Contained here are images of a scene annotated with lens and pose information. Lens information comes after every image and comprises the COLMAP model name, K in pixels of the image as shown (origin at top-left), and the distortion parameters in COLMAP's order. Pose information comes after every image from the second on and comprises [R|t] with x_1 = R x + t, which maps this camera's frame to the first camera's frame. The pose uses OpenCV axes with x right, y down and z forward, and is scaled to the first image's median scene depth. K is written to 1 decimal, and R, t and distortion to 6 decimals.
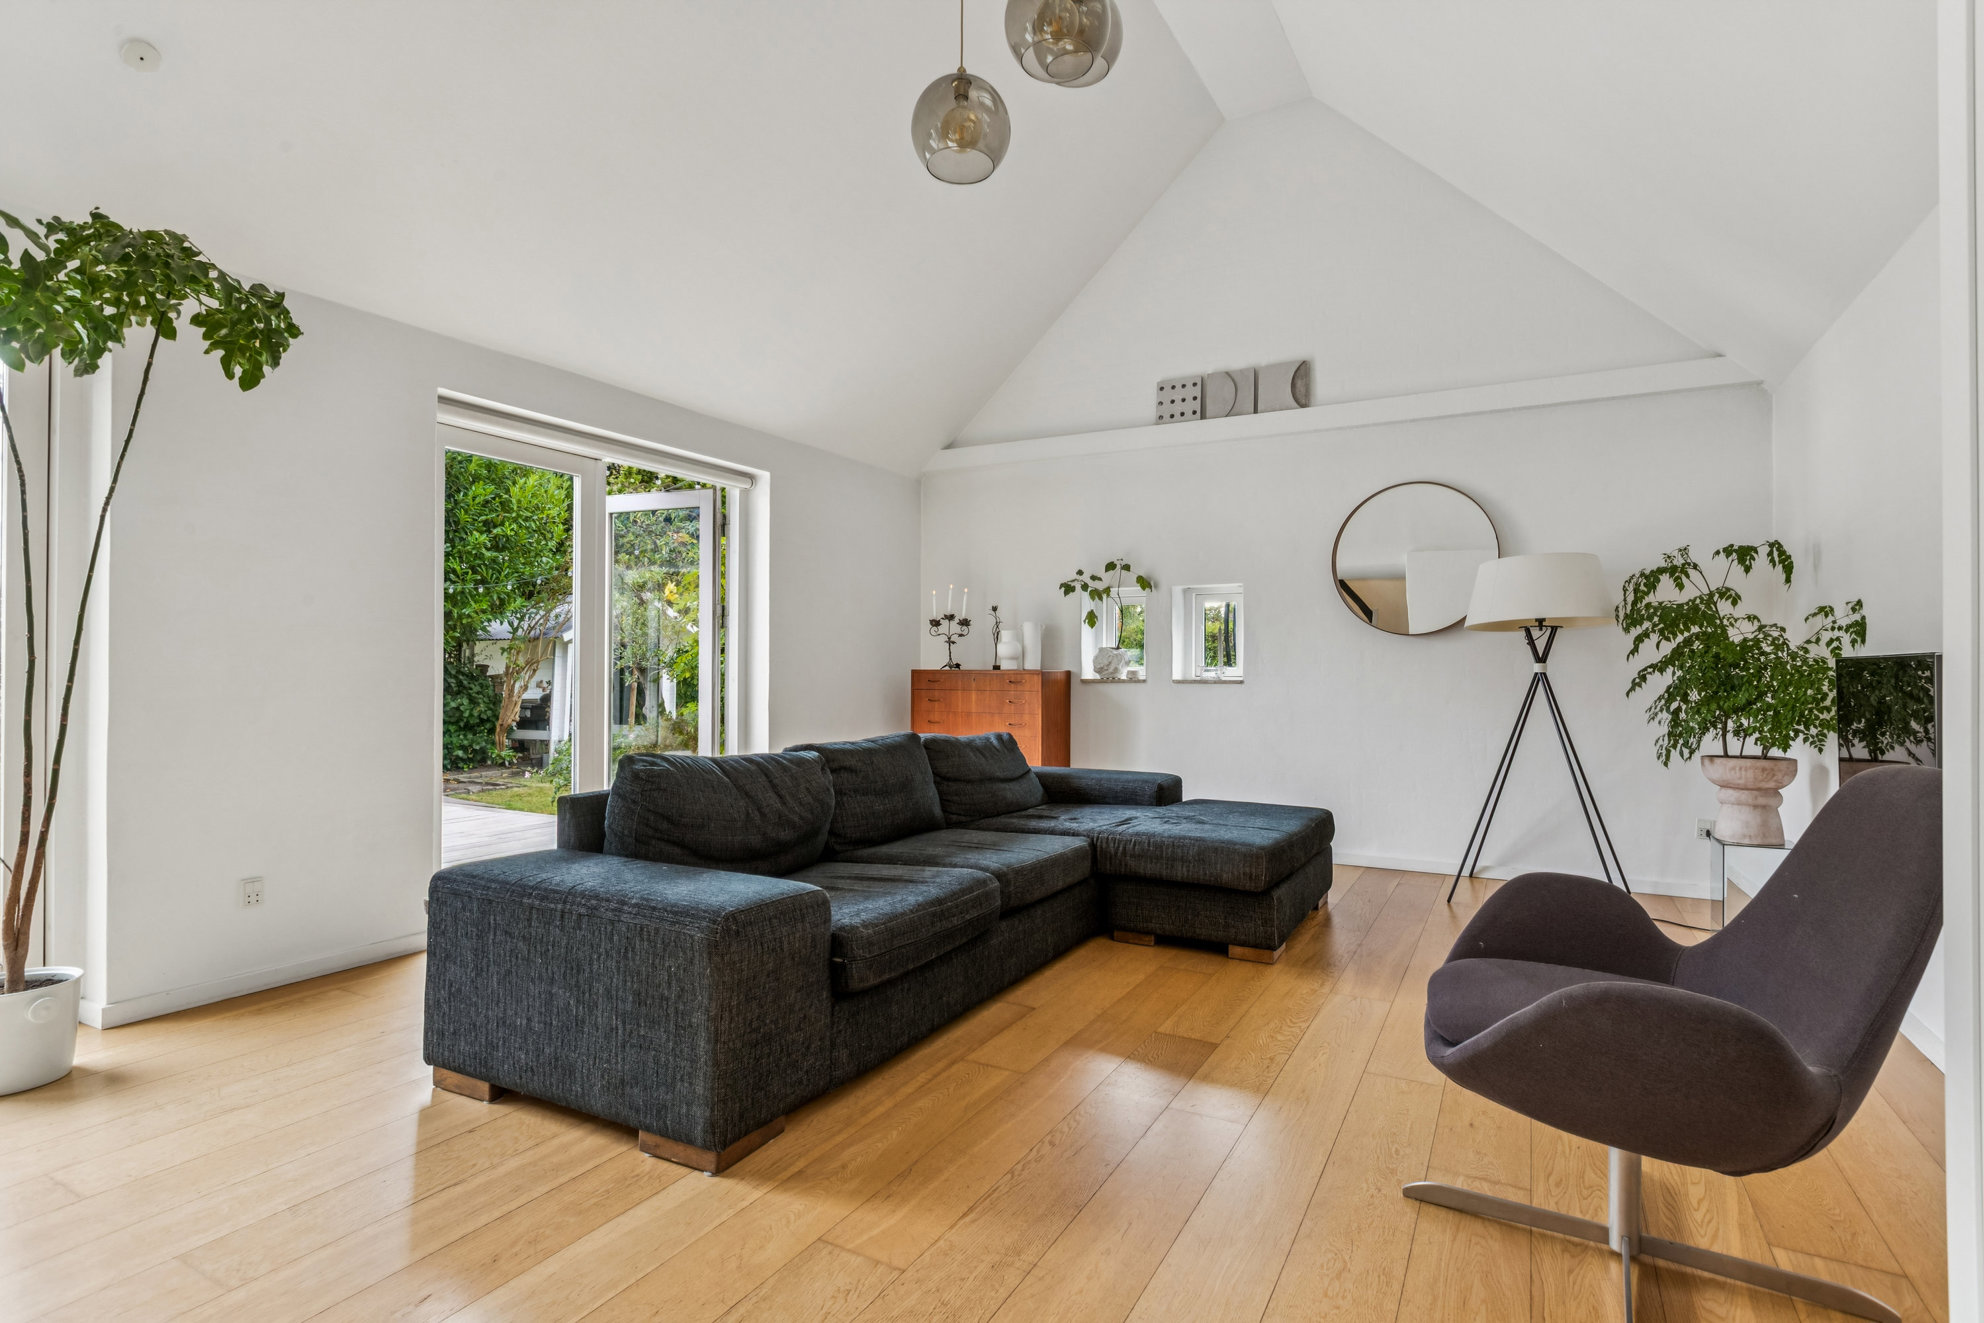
lens RADIAL K [[977.7, 0, 992.0], [0, 977.7, 661.5], [0, 0, 1]] dist [-0.001110, -0.000358]
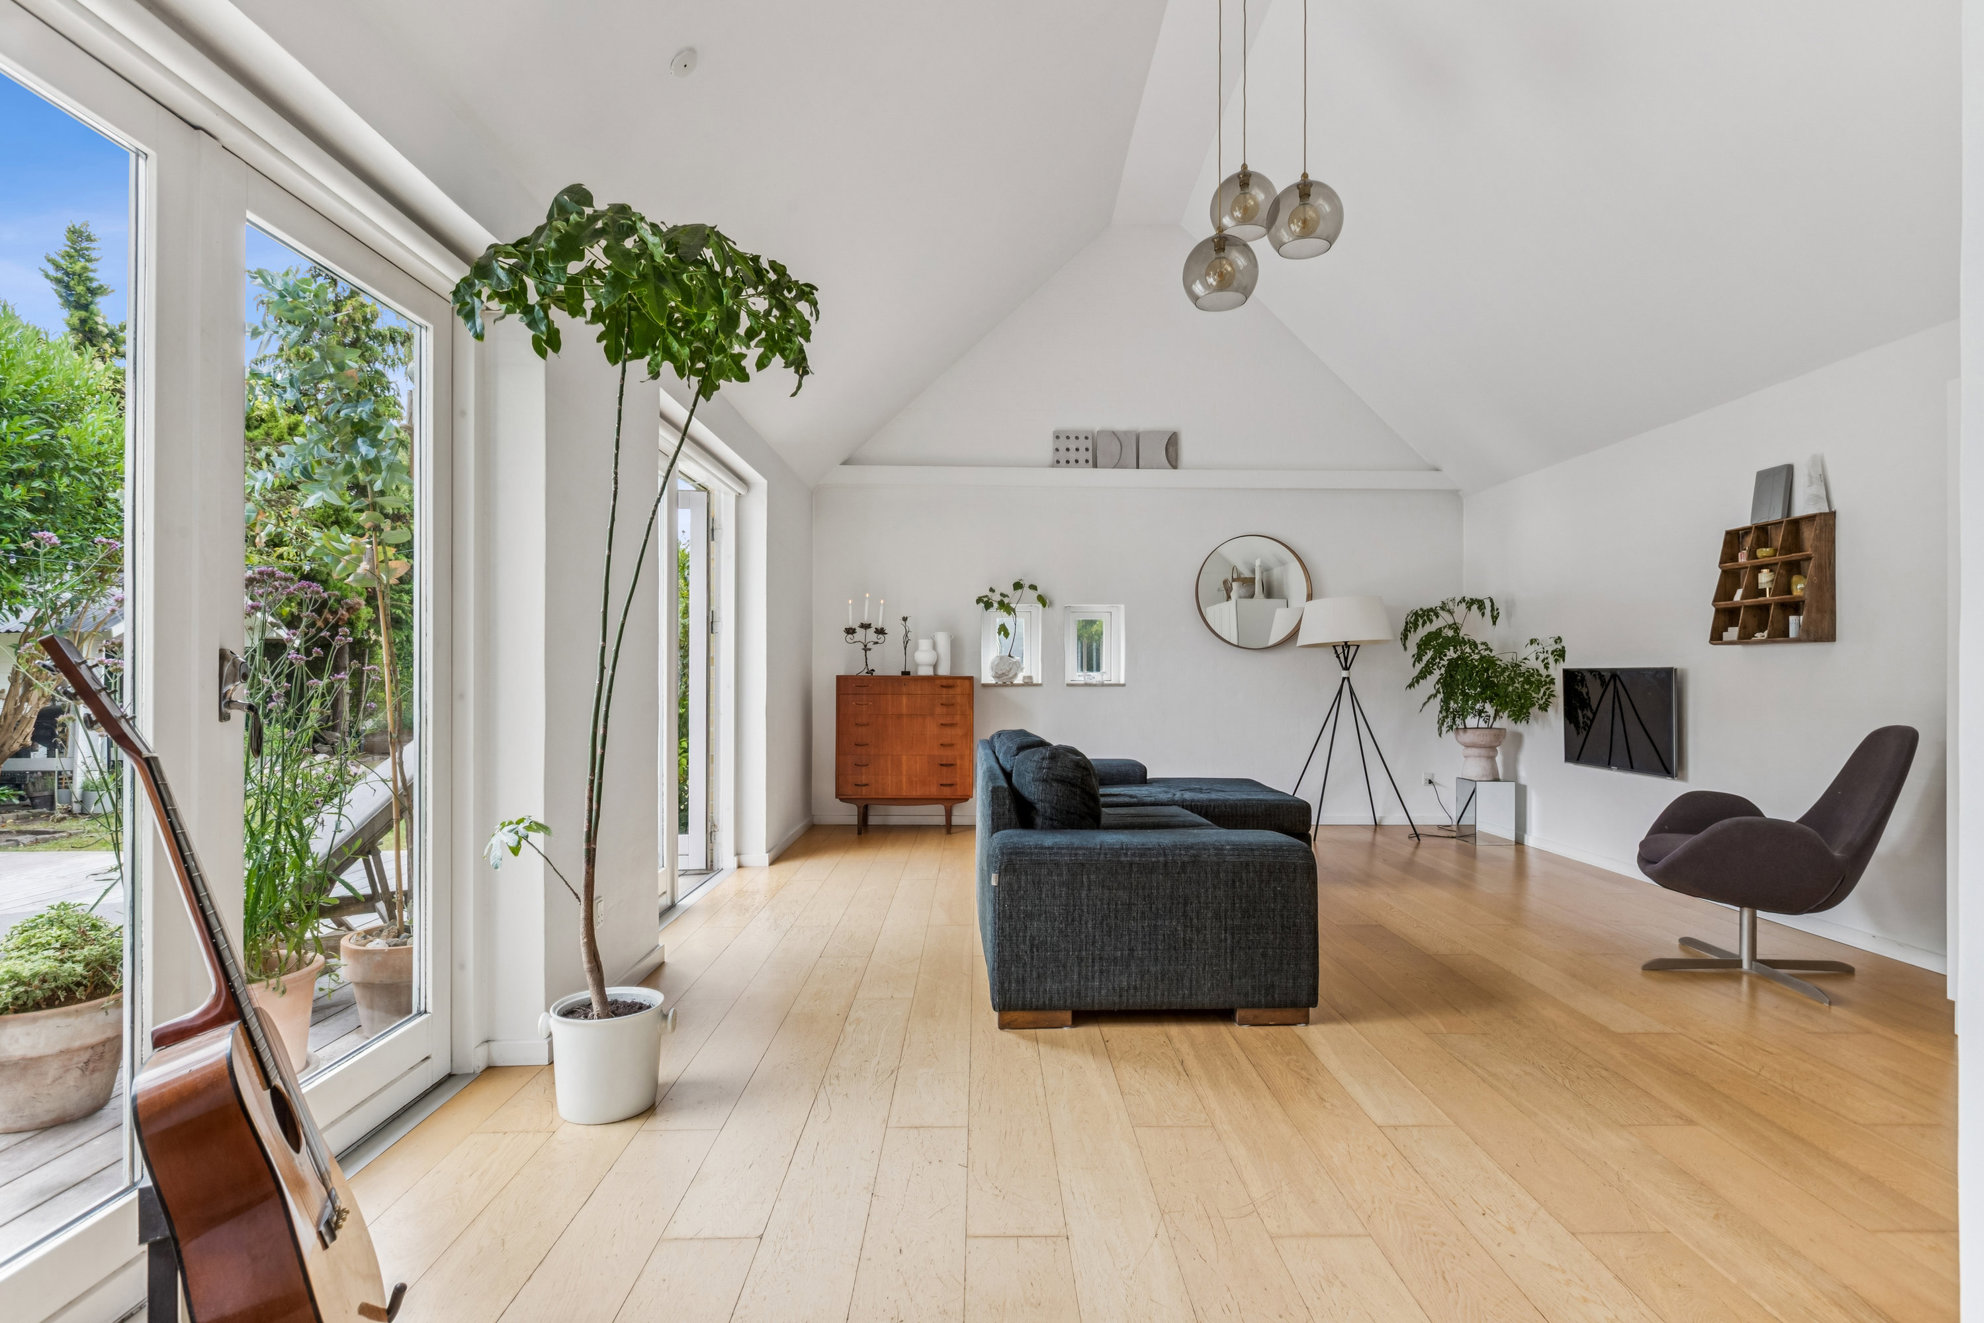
lens RADIAL K [[1022.7, 0, 992.0], [0, 1022.7, 661.5], [0, 0, 1]] dist [-0.004457, -0.000331]
pose [[0.868413, 0.006485, 0.495800, -0.522222], [-0.005040, 0.999978, -0.004251, -0.003001], [-0.495817, 0.001192, 0.868426, -0.032721]]
